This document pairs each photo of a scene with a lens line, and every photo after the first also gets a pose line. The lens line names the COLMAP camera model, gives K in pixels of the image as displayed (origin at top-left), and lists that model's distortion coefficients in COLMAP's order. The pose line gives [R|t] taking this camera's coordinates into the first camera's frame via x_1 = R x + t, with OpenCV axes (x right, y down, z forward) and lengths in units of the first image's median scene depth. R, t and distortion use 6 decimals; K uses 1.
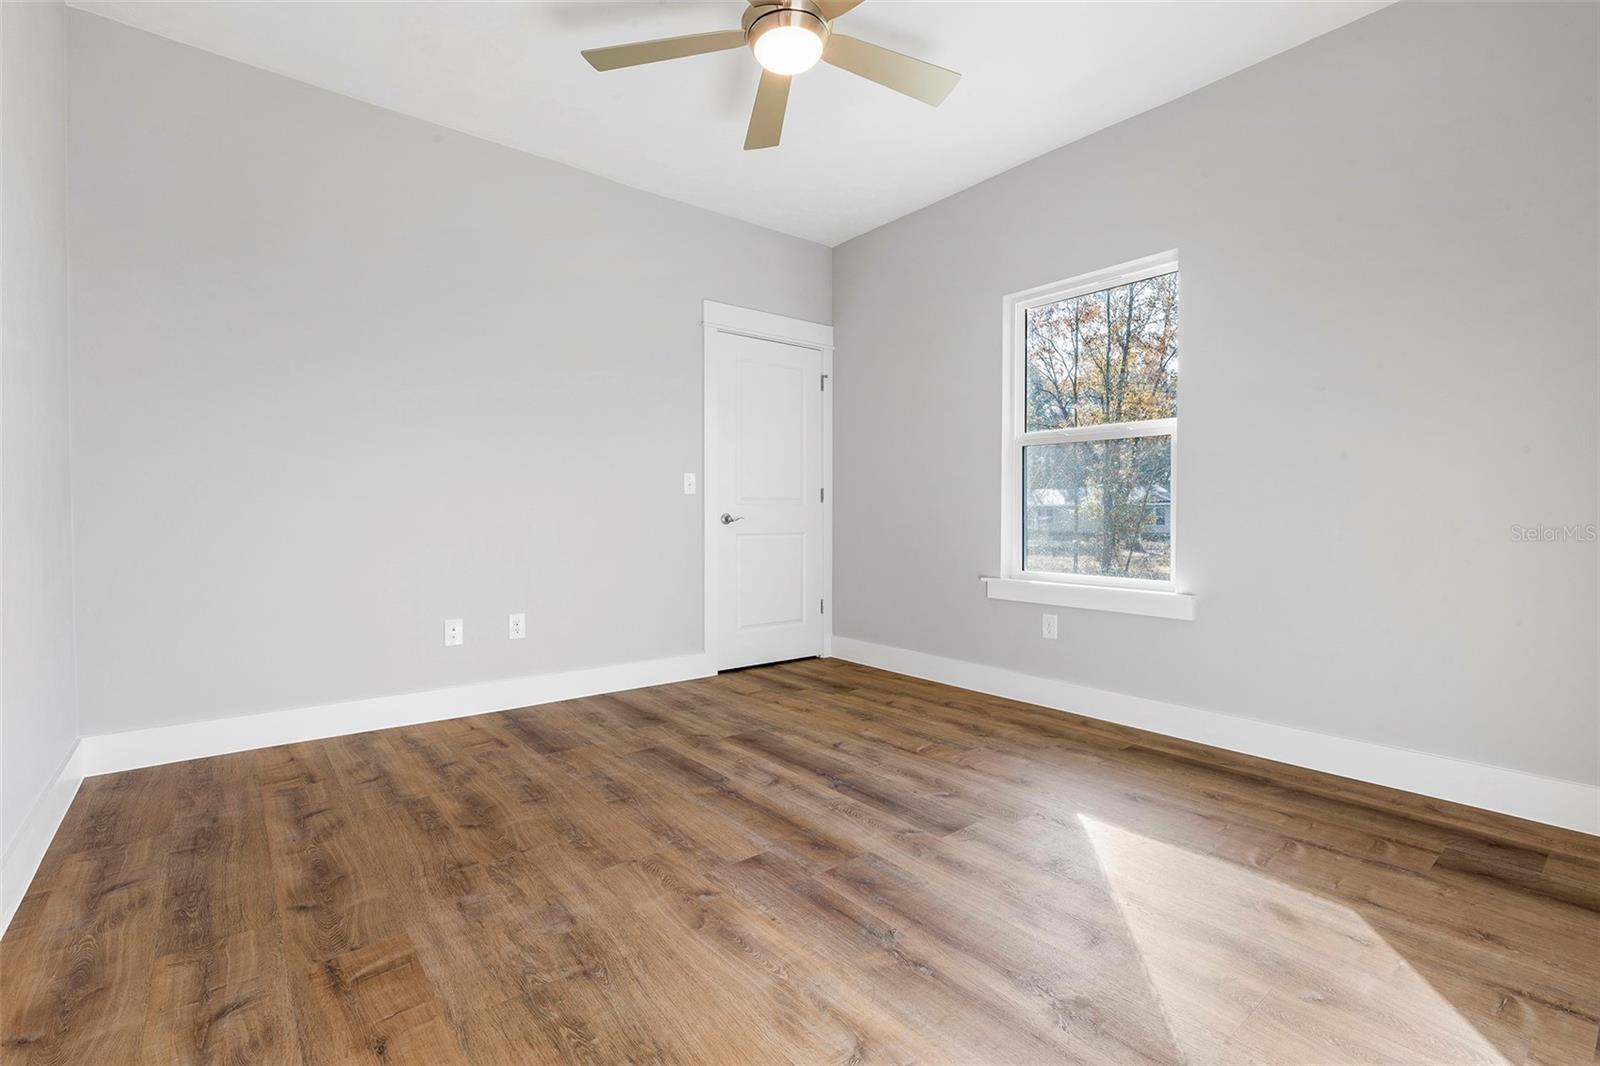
lens RADIAL K [[716.7, 0, 794.1], [0, 716.7, 527.3], [0, 0, 1]] dist [0.002426, -0.000756]
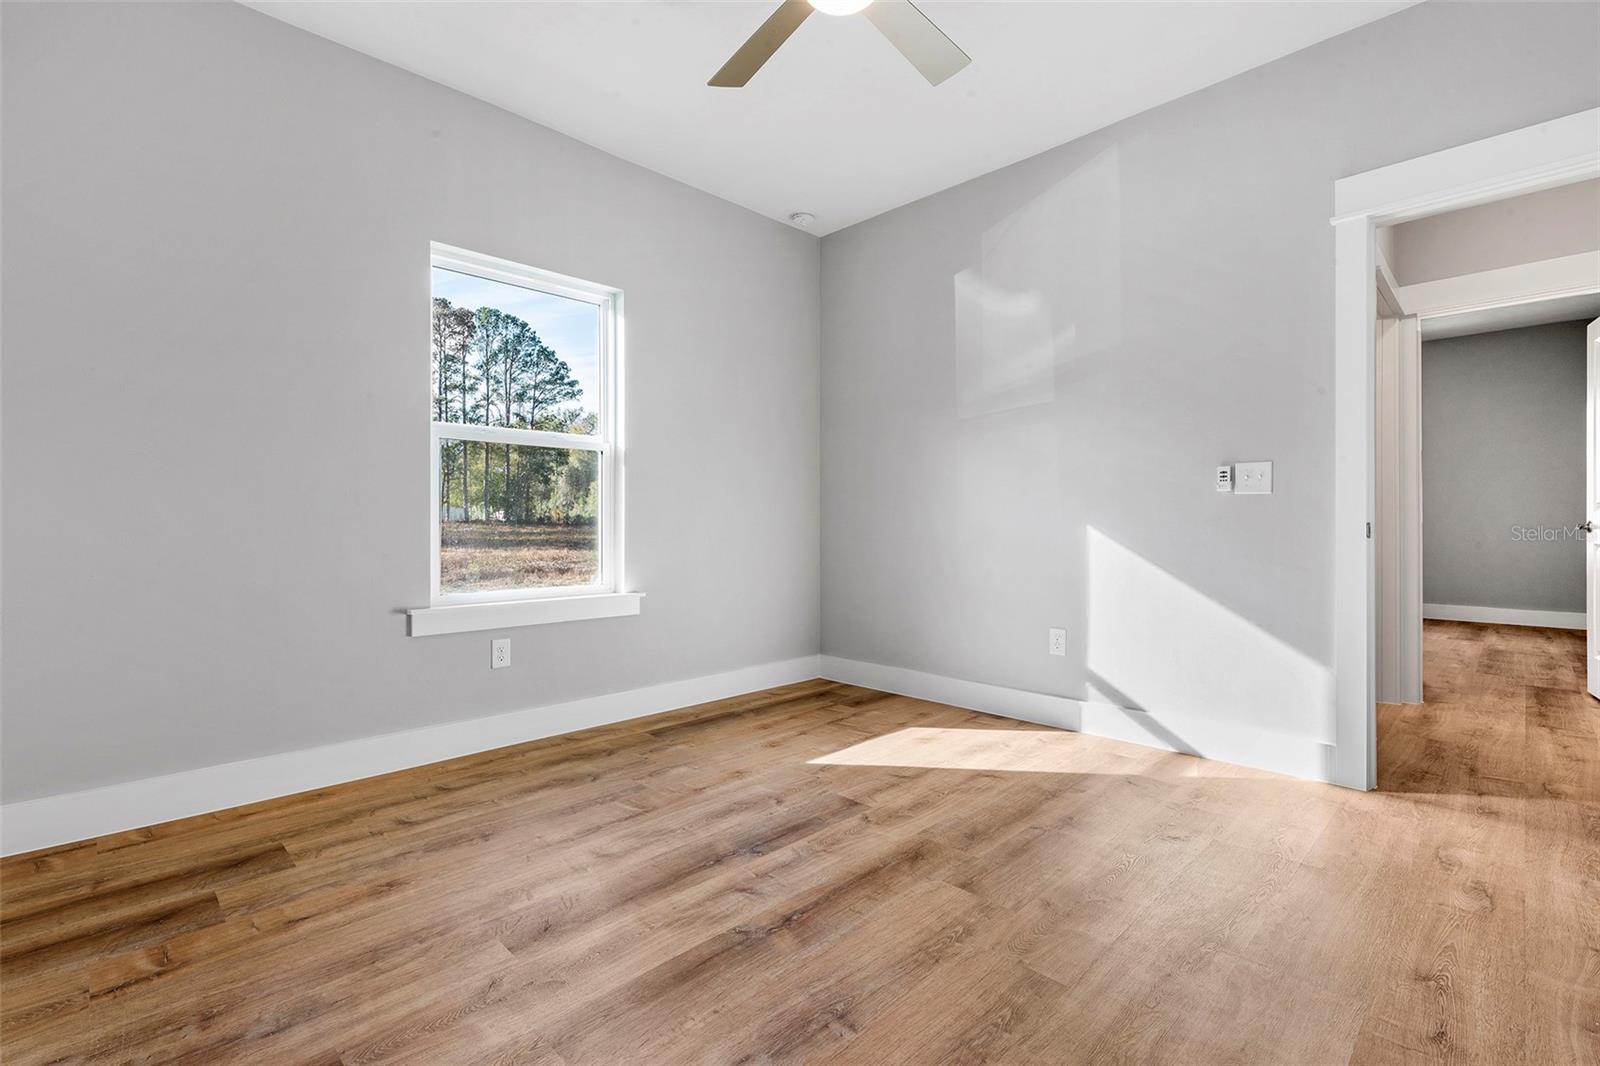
lens RADIAL K [[716.7, 0, 801.3], [0, 716.7, 526.8], [0, 0, 1]] dist [0.002426, -0.000756]
pose [[-0.107555, -0.005133, 0.994186, -0.740744], [0.017505, 0.999822, 0.007056, -0.020050], [-0.994045, 0.018162, -0.107446, 0.991619]]
